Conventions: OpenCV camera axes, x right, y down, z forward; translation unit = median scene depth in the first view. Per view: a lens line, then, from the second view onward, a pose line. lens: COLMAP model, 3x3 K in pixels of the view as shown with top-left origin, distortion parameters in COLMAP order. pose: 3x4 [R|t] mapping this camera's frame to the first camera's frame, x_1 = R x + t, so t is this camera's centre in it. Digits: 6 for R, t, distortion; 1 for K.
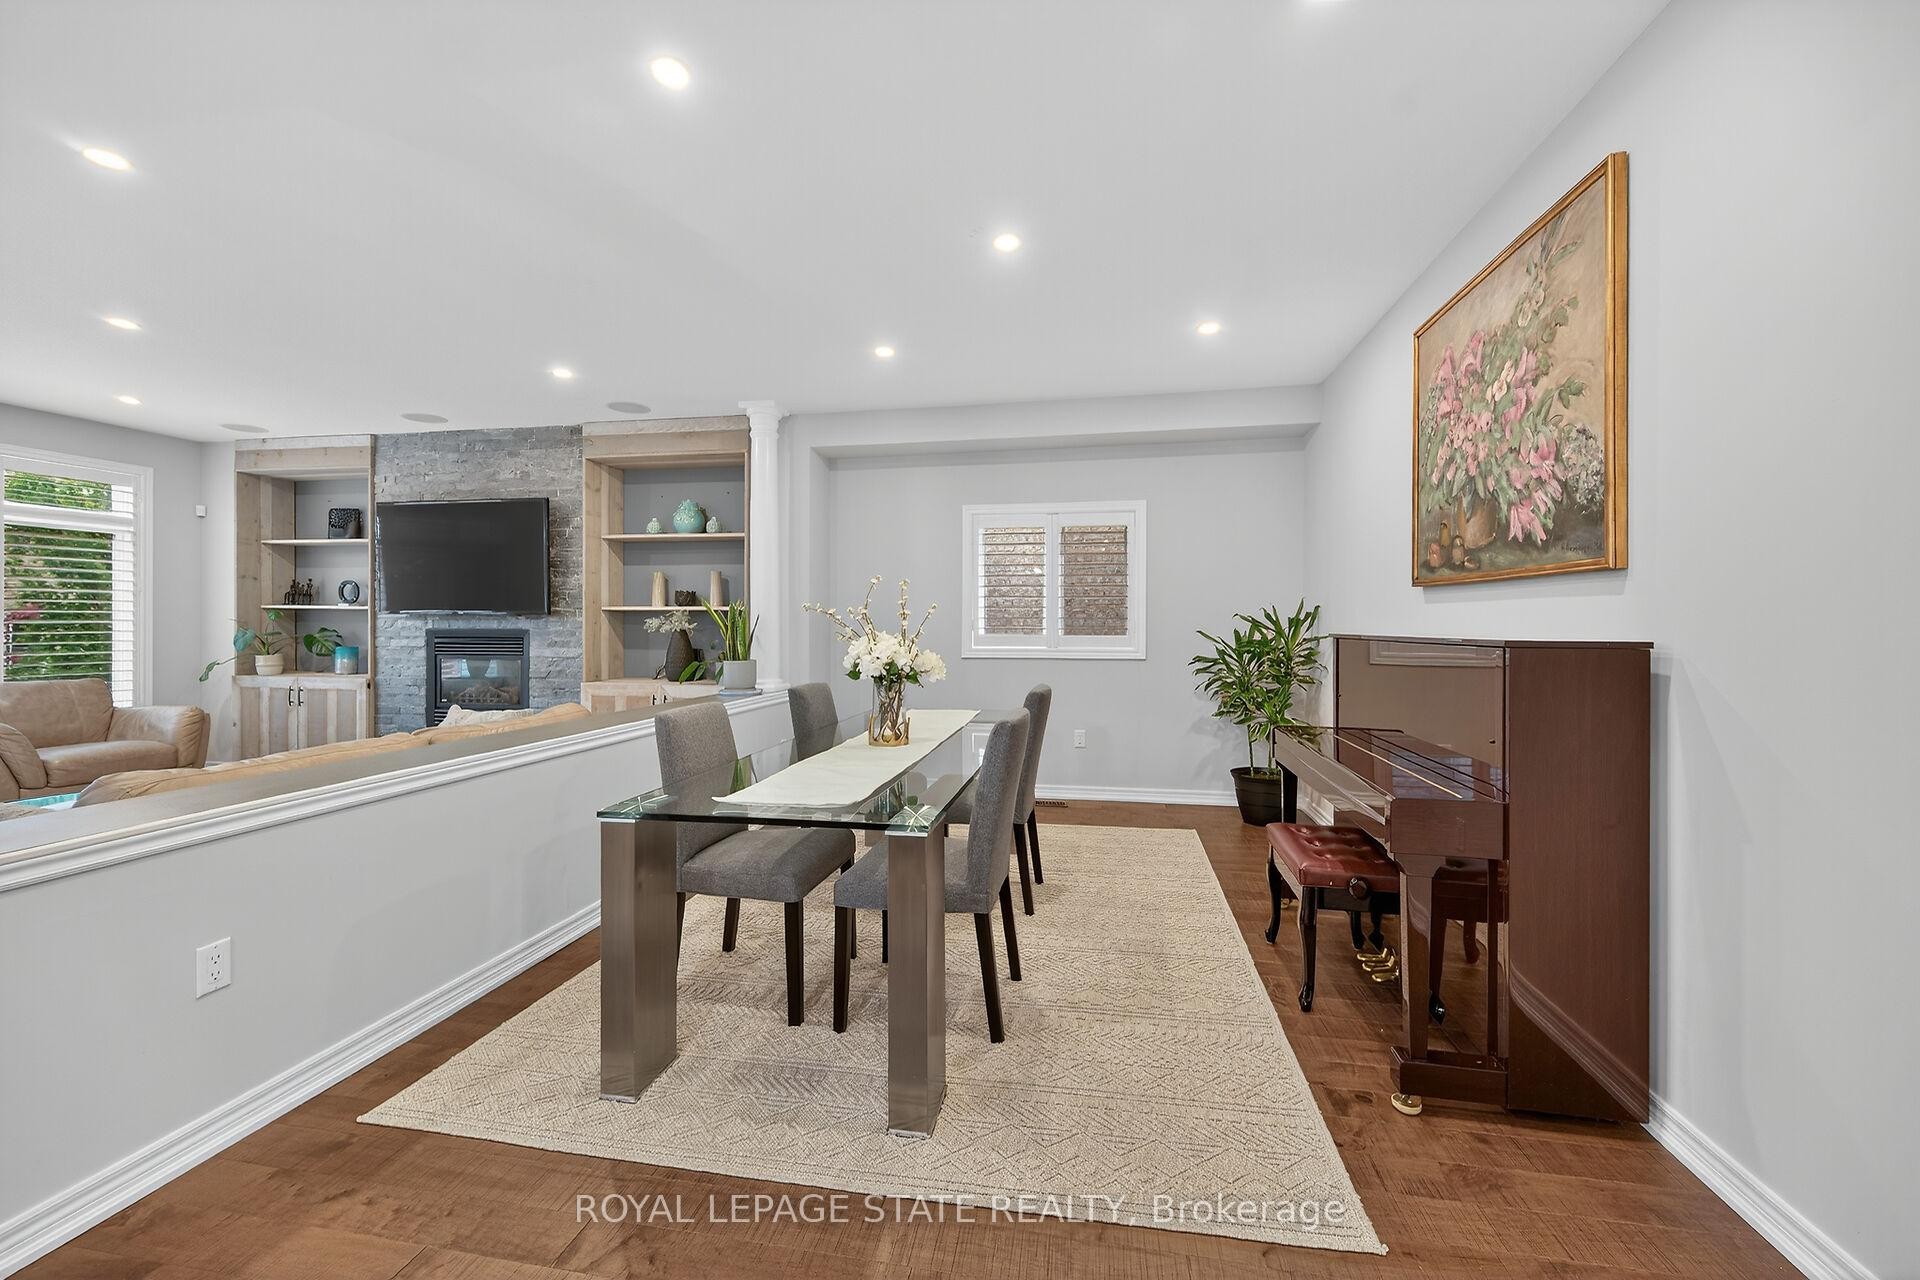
lens RADIAL K [[762.5, 0, 961.7], [0, 762.5, 624.3], [0, 0, 1]] dist [0.004112, -0.000925]
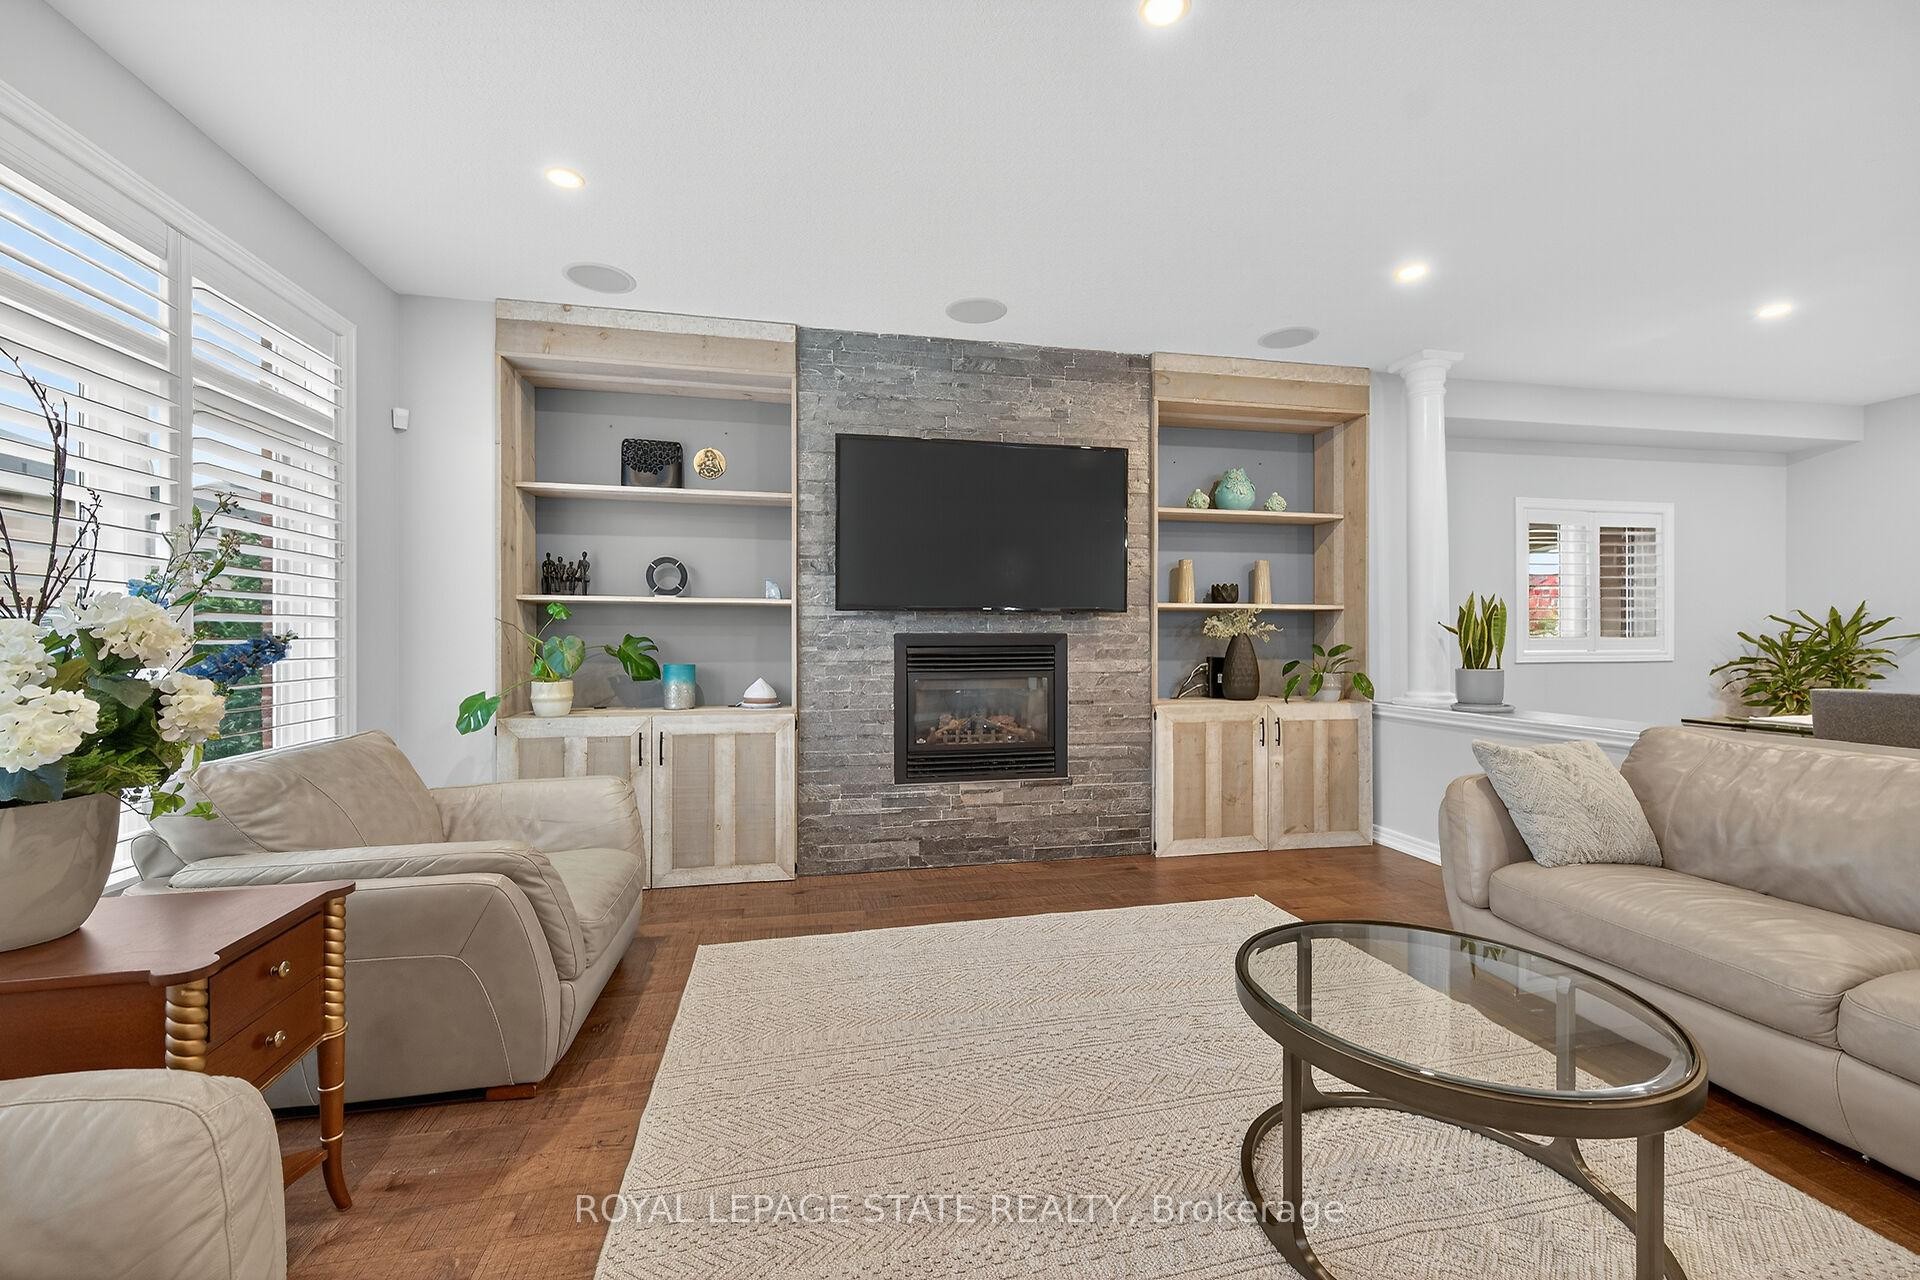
lens RADIAL K [[762.5, 0, 886.3], [0, 762.5, 639.4], [0, 0, 1]] dist [0.004112, -0.000925]
pose [[0.924306, -0.003371, 0.381637, -0.968886], [0.004277, 0.999990, -0.001526, 0.011889], [-0.381628, 0.003043, 0.924311, 0.401841]]
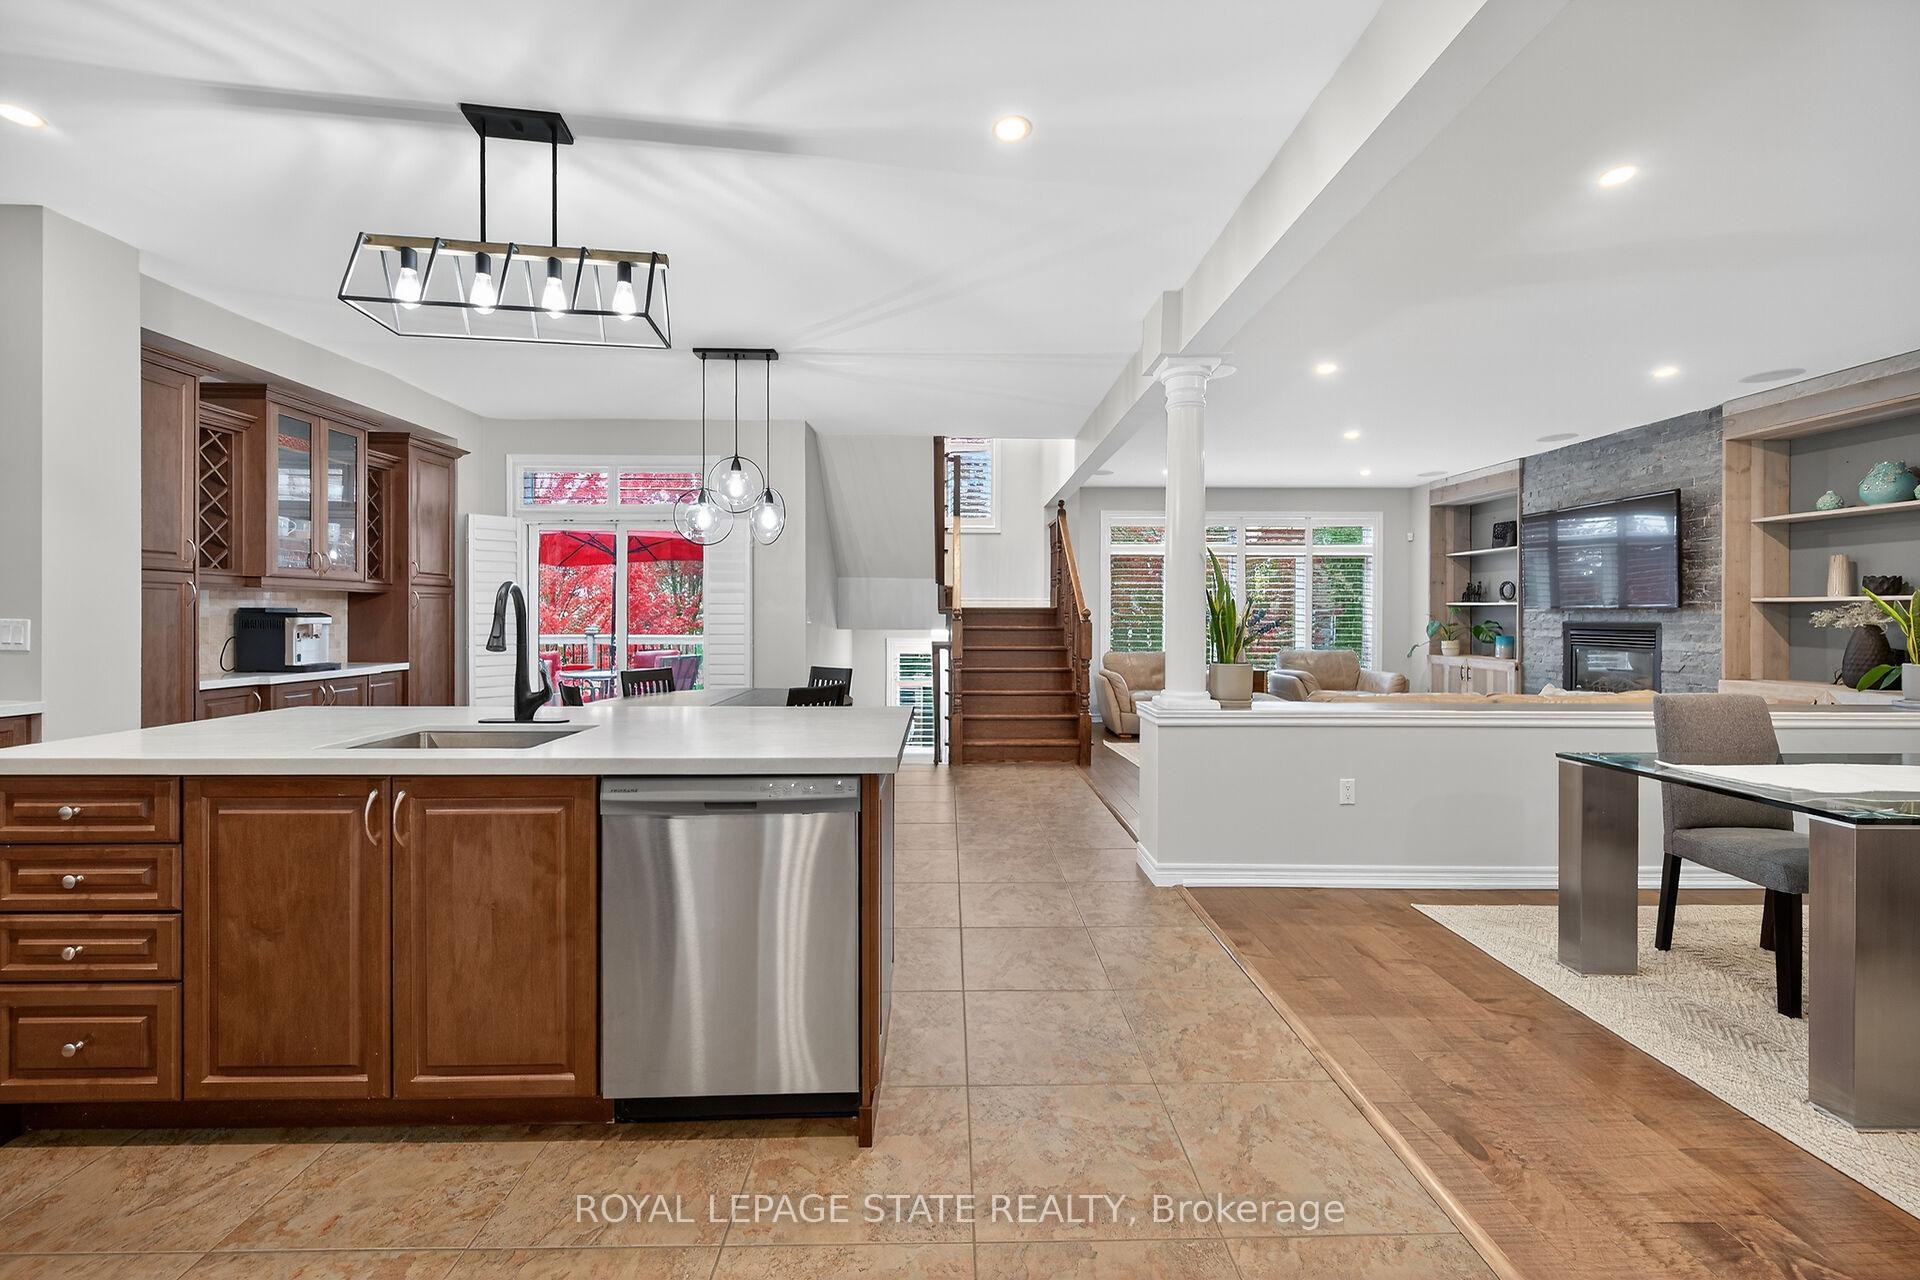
lens RADIAL K [[762.5, 0, 970.8], [0, 762.5, 615.8], [0, 0, 1]] dist [0.004112, -0.000925]
pose [[0.225518, -0.000136, -0.974239, 0.201895], [-0.005109, 0.999986, -0.001322, 0.003441], [0.974226, 0.005276, 0.225514, -0.106585]]
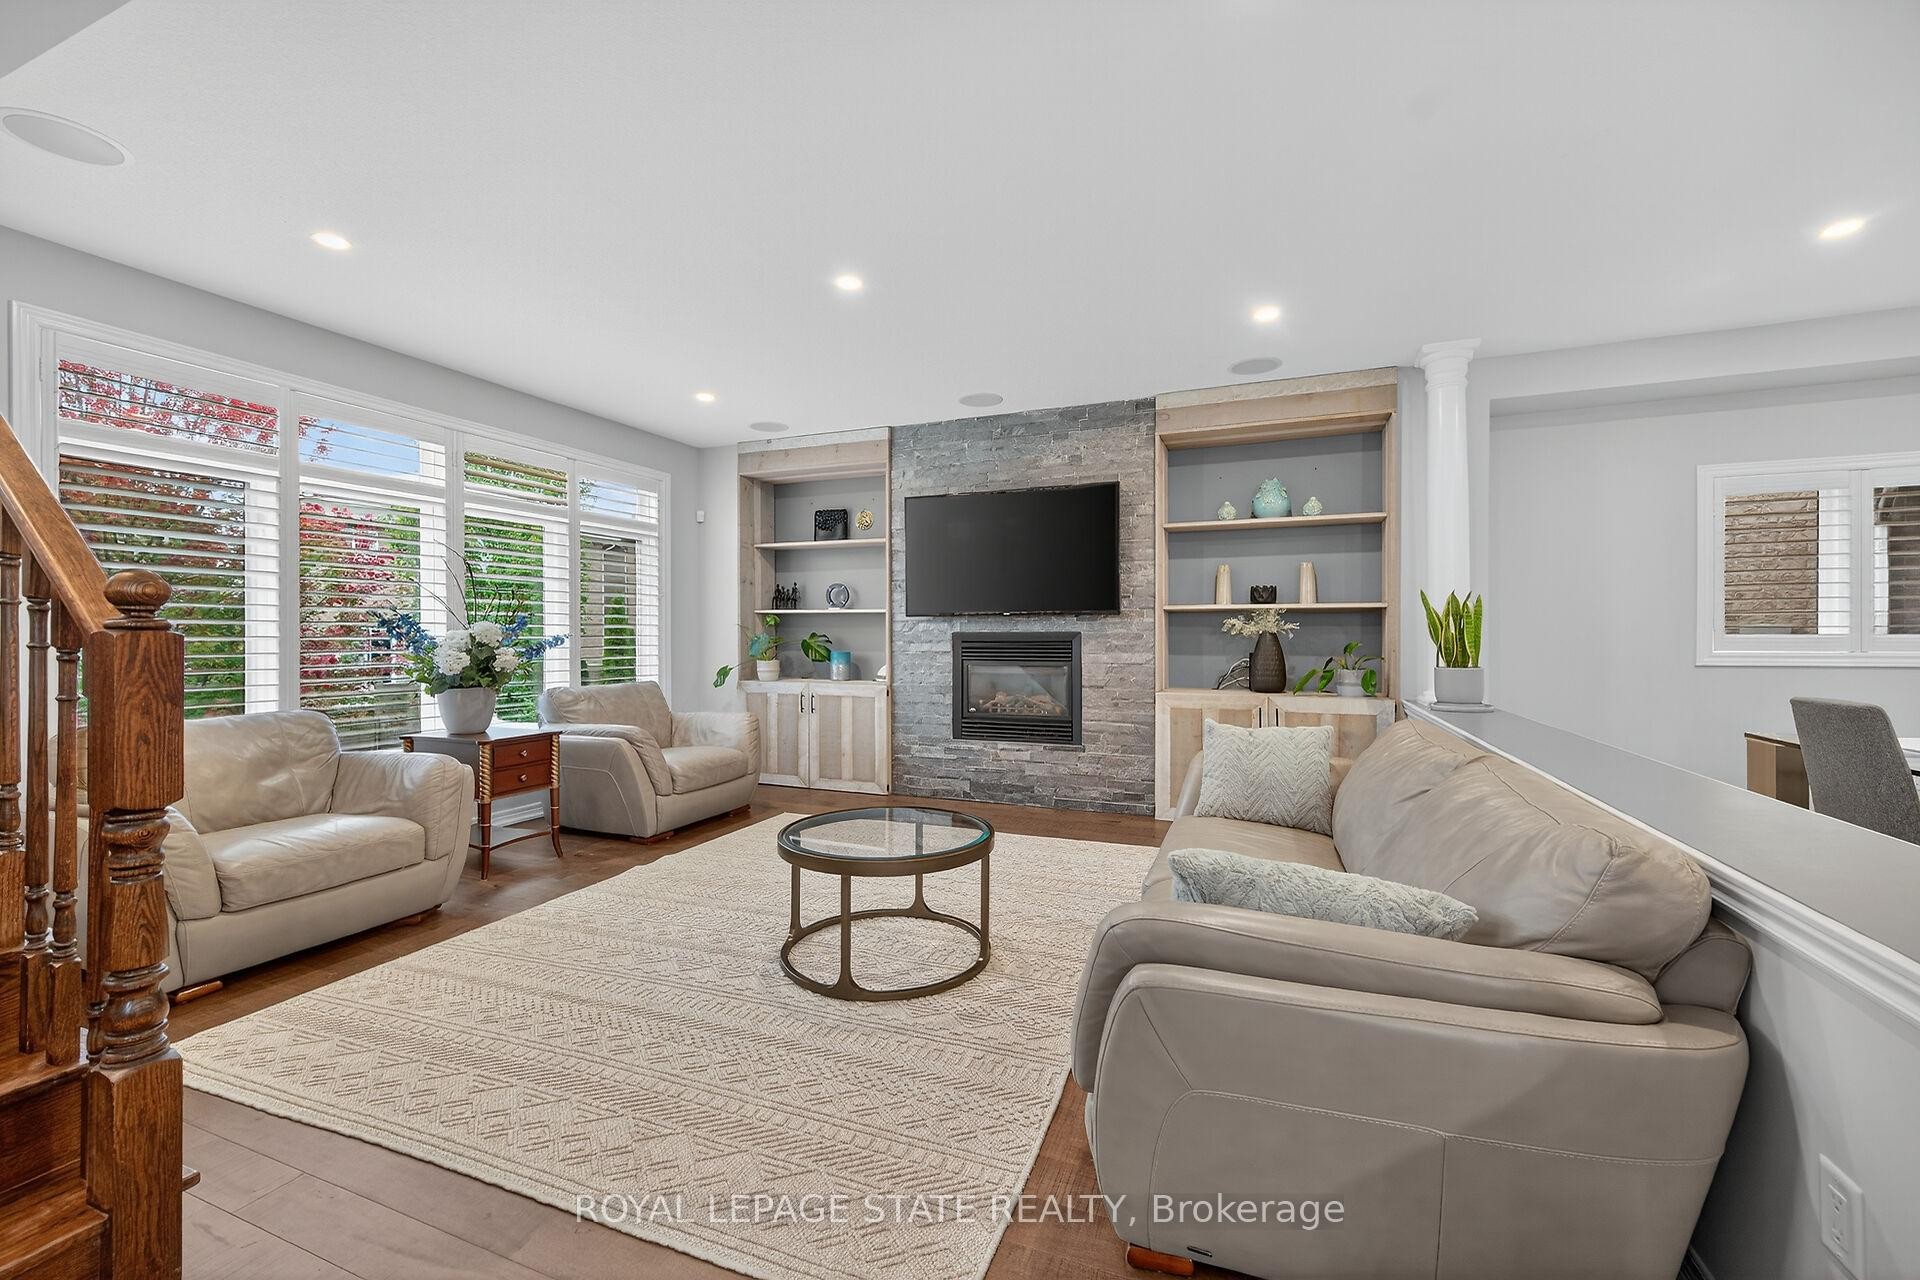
lens RADIAL K [[762.5, 0, 933.7], [0, 762.5, 637.8], [0, 0, 1]] dist [0.004112, -0.000925]
pose [[0.980013, -0.002792, -0.198916, -0.545786], [0.002882, 0.999996, 0.000162, 0.012573], [0.198914, -0.000732, 0.980017, 0.090472]]
